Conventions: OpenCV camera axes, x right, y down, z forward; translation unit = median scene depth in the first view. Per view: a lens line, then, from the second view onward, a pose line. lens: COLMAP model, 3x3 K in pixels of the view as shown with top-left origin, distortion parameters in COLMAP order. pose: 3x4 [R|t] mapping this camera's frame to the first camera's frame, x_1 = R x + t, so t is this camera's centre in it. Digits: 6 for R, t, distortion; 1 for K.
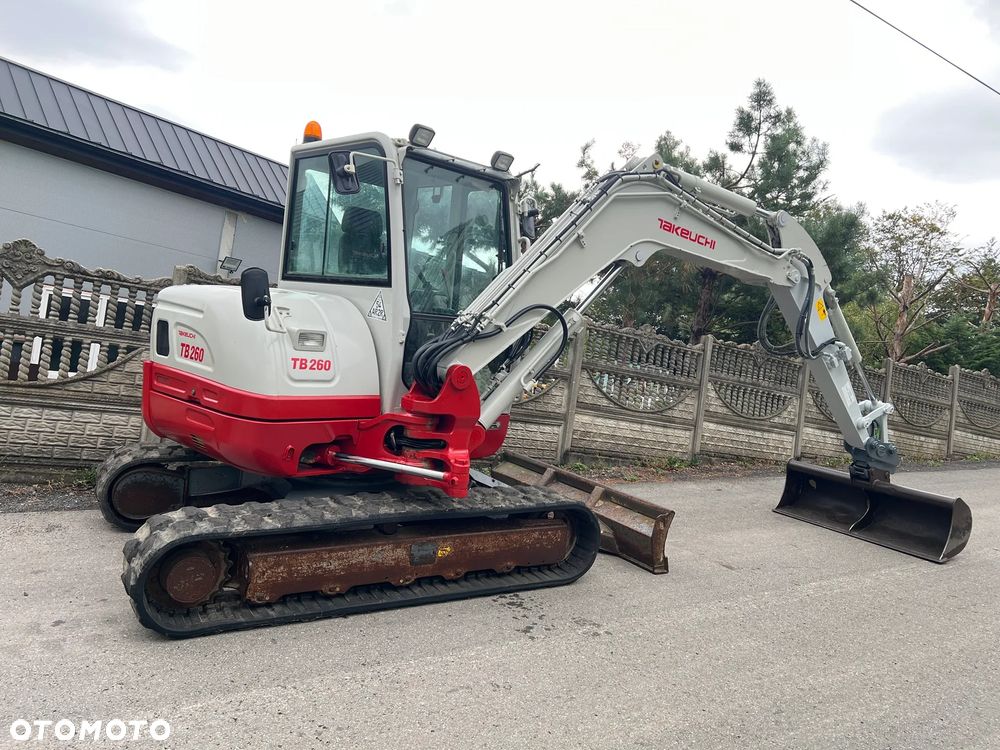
lens RADIAL K [[761.2, 0, 507.7], [0, 761.2, 369.4], [0, 0, 1]] dist [0.052172, -0.056308]
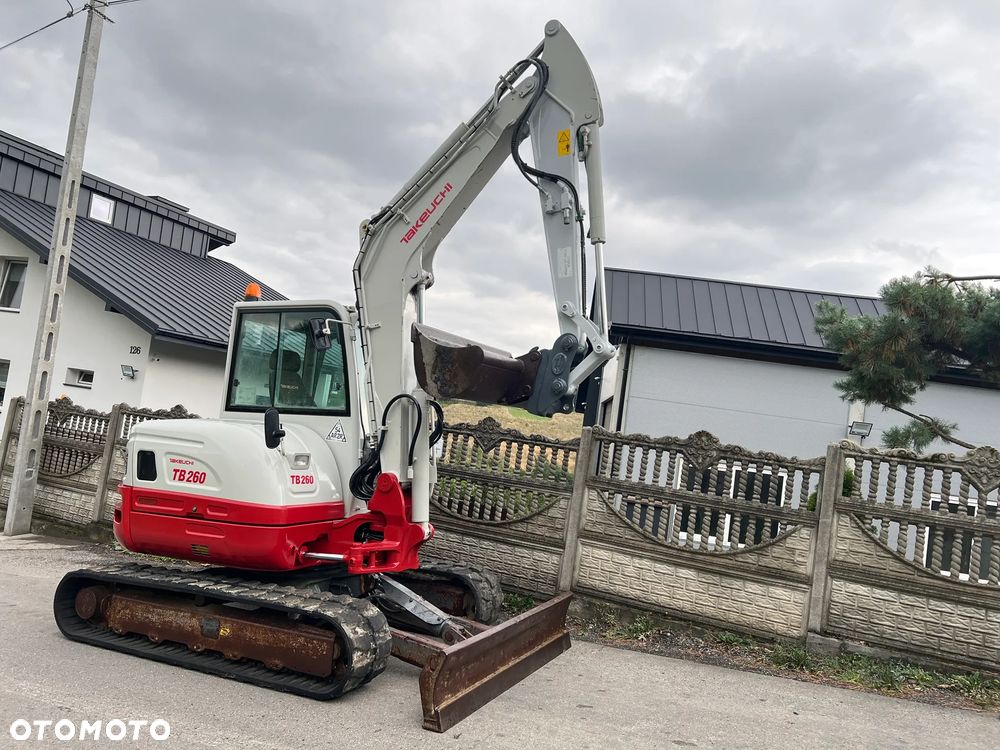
lens RADIAL K [[761.2, 0, 500.3], [0, 761.2, 368.2], [0, 0, 1]] dist [0.052172, -0.056308]
pose [[0.527090, -0.148446, -0.836743, 0.627360], [-0.058648, 0.975923, -0.210082, 0.038370], [0.847783, 0.159805, 0.505694, 0.347943]]
